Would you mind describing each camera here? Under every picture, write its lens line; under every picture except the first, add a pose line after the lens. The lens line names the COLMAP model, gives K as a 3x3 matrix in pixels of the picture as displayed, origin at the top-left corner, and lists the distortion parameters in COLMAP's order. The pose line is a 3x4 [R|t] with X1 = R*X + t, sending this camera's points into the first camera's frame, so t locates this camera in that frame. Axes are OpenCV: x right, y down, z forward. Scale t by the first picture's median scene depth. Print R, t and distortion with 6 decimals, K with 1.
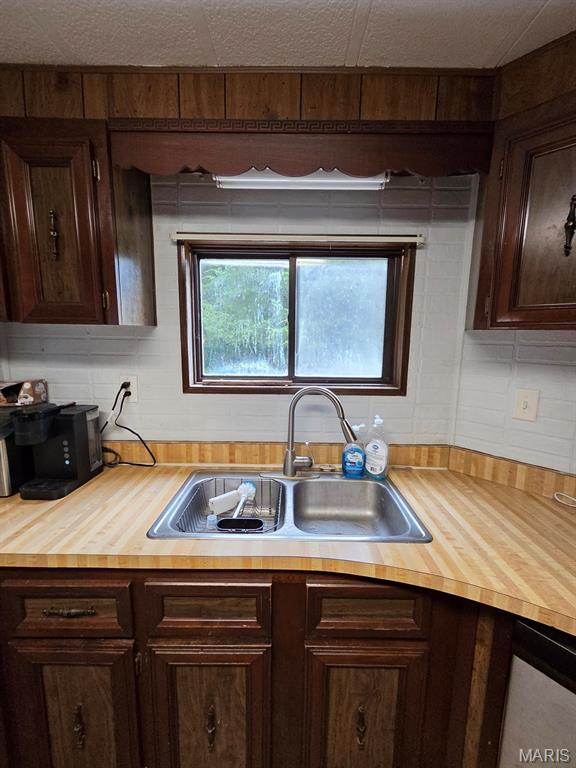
lens RADIAL K [[315.6, 0, 289.1], [0, 315.6, 379.0], [0, 0, 1]] dist [0.002365, 0.000558]
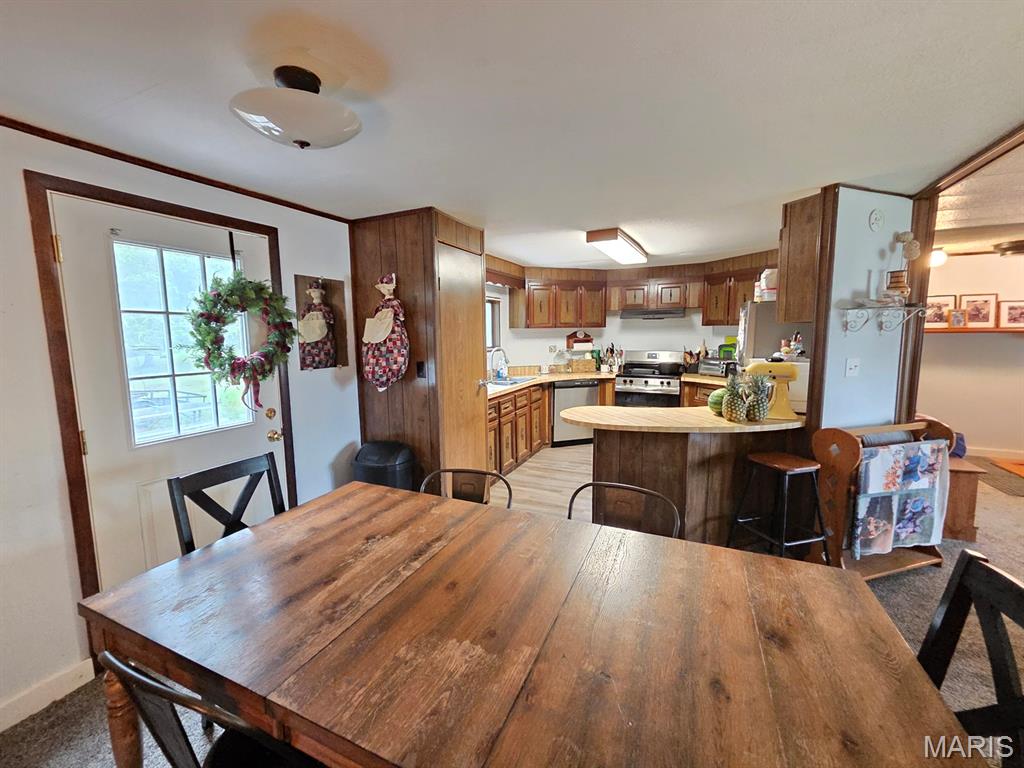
lens RADIAL K [[420.8, 0, 506.1], [0, 420.8, 383.8], [0, 0, 1]] dist [0.002365, 0.000558]
pose [[0.416896, -0.129408, 0.899695, -3.462251], [0.148681, 0.986190, 0.072954, 0.083000], [-0.896712, 0.103354, 0.430379, -0.758200]]
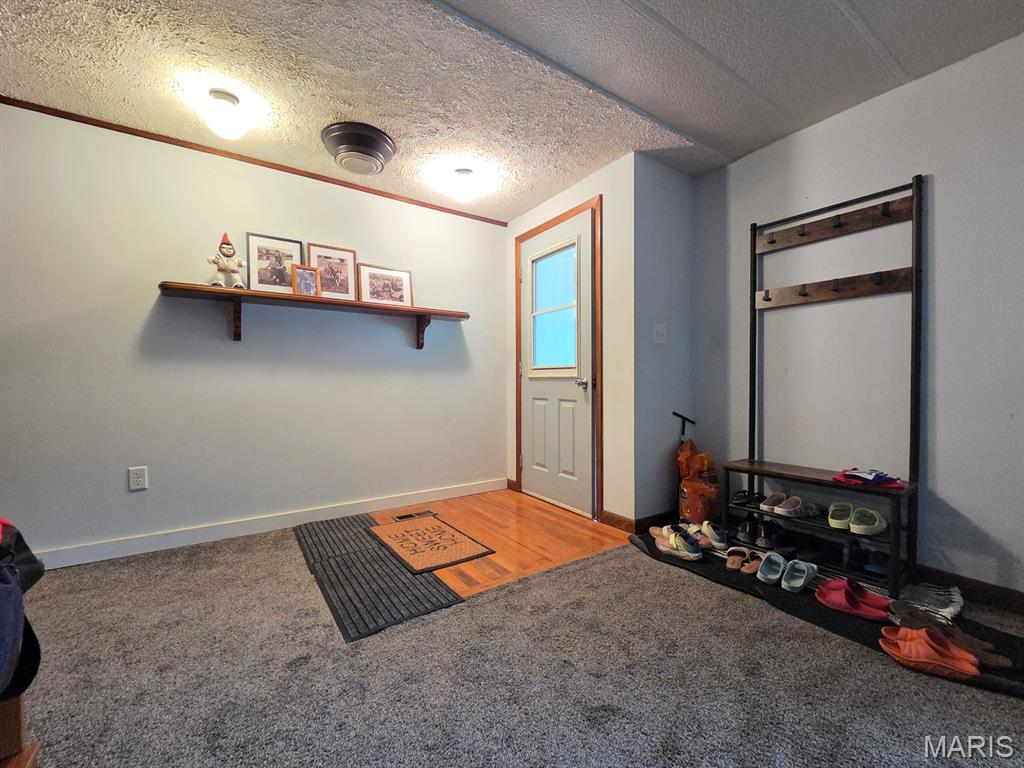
lens RADIAL K [[420.8, 0, 506.3], [0, 420.8, 382.8], [0, 0, 1]] dist [0.002365, 0.000558]
pose [[-0.567638, -0.015988, 0.823123, -0.689017], [0.114094, 0.988636, 0.097884, 0.791587], [-0.815334, 0.149476, -0.559363, -2.350215]]
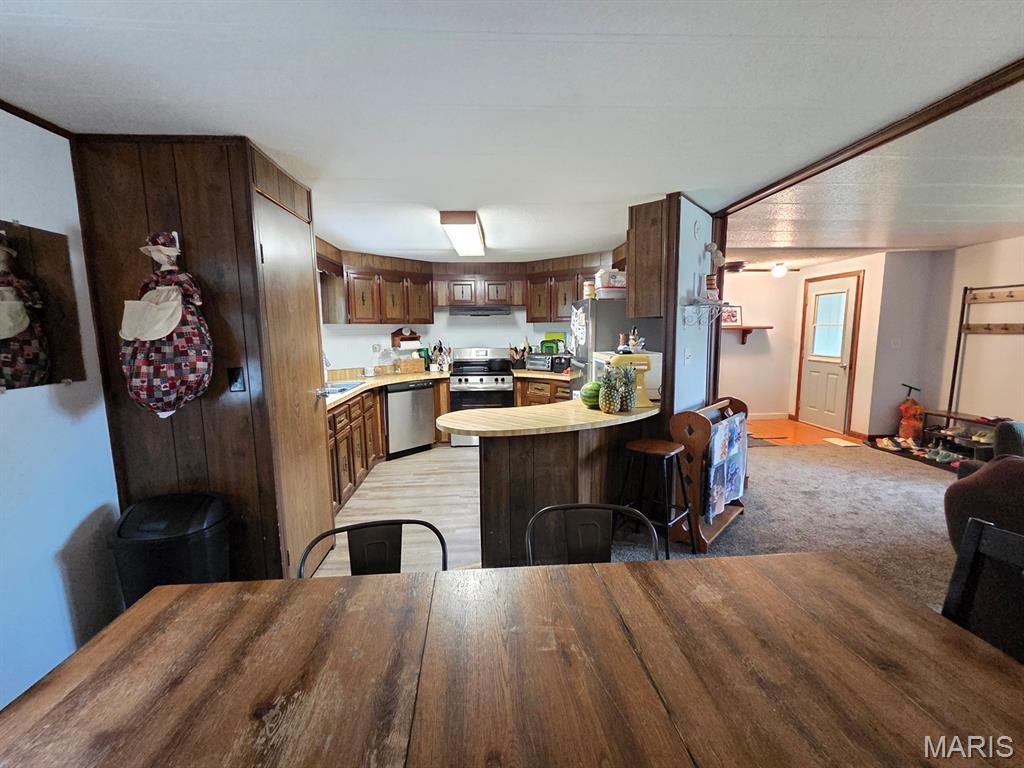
lens RADIAL K [[420.8, 0, 506.9], [0, 420.8, 382.1], [0, 0, 1]] dist [0.002365, 0.000558]
pose [[-0.069893, -0.136384, 0.988187, -3.177073], [0.154859, 0.977117, 0.145809, 0.042318], [-0.985461, 0.163221, -0.047173, -0.262079]]
